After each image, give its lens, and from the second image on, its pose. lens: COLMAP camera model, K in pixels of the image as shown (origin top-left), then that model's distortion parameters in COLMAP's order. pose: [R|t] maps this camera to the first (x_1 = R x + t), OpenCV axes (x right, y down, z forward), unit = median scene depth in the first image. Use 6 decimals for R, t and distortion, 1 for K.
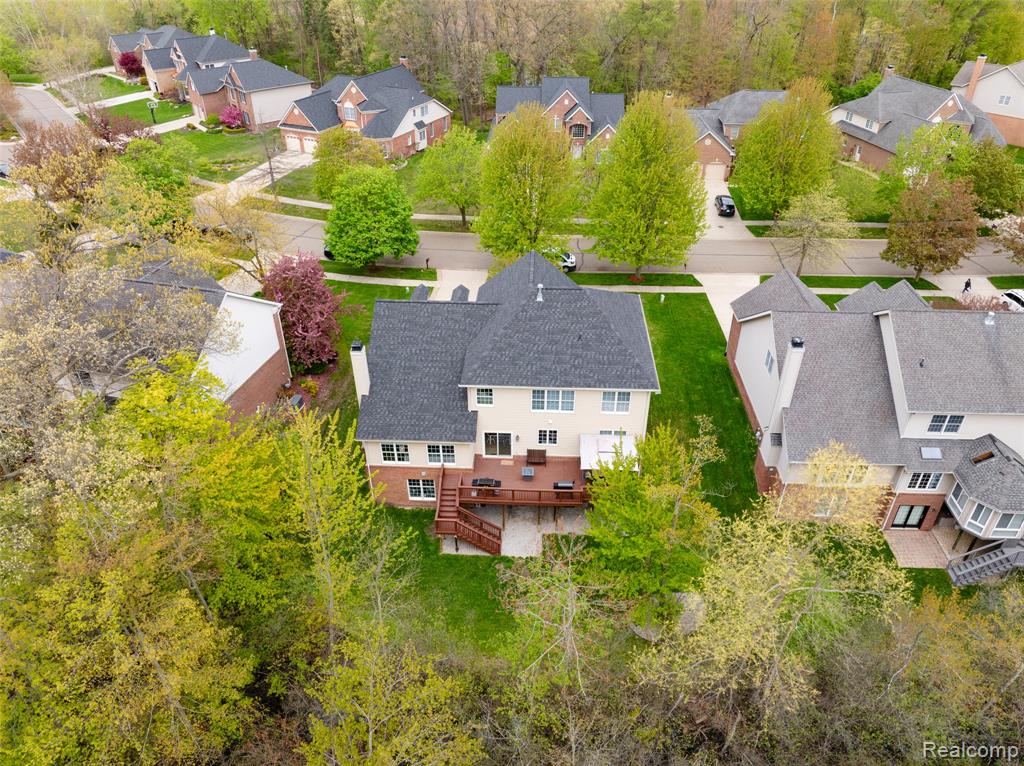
lens RADIAL K [[725.7, 0, 514.5], [0, 725.7, 379.5], [0, 0, 1]] dist [-0.059825, 0.029254]
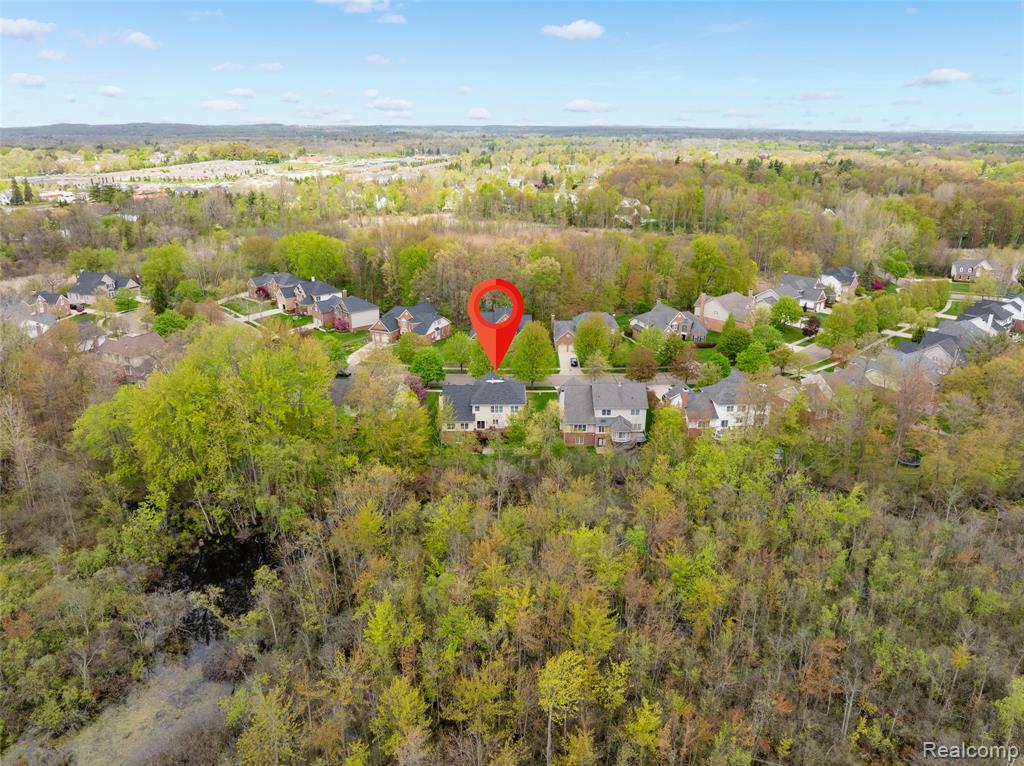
lens RADIAL K [[725.7, 0, 514.5], [0, 725.7, 379.5], [0, 0, 1]] dist [-0.059825, 0.029254]
pose [[0.998514, -0.012694, 0.052997, -0.023566], [0.025362, 0.969003, -0.245744, 0.393583], [-0.048235, 0.246723, 0.967885, -1.275339]]
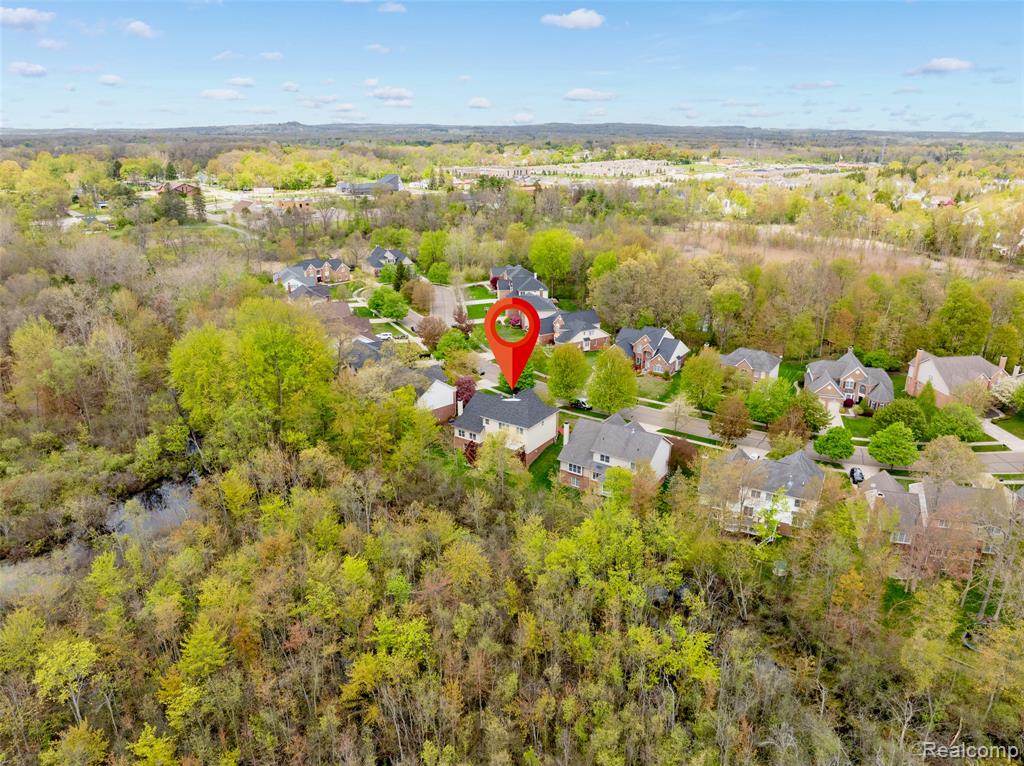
lens RADIAL K [[725.7, 0, 514.5], [0, 725.7, 379.5], [0, 0, 1]] dist [-0.059825, 0.029254]
pose [[0.853870, 0.177434, -0.489309, 0.873885], [-0.293191, 0.940727, -0.170506, 0.195324], [0.430052, 0.289051, 0.855280, -0.977222]]
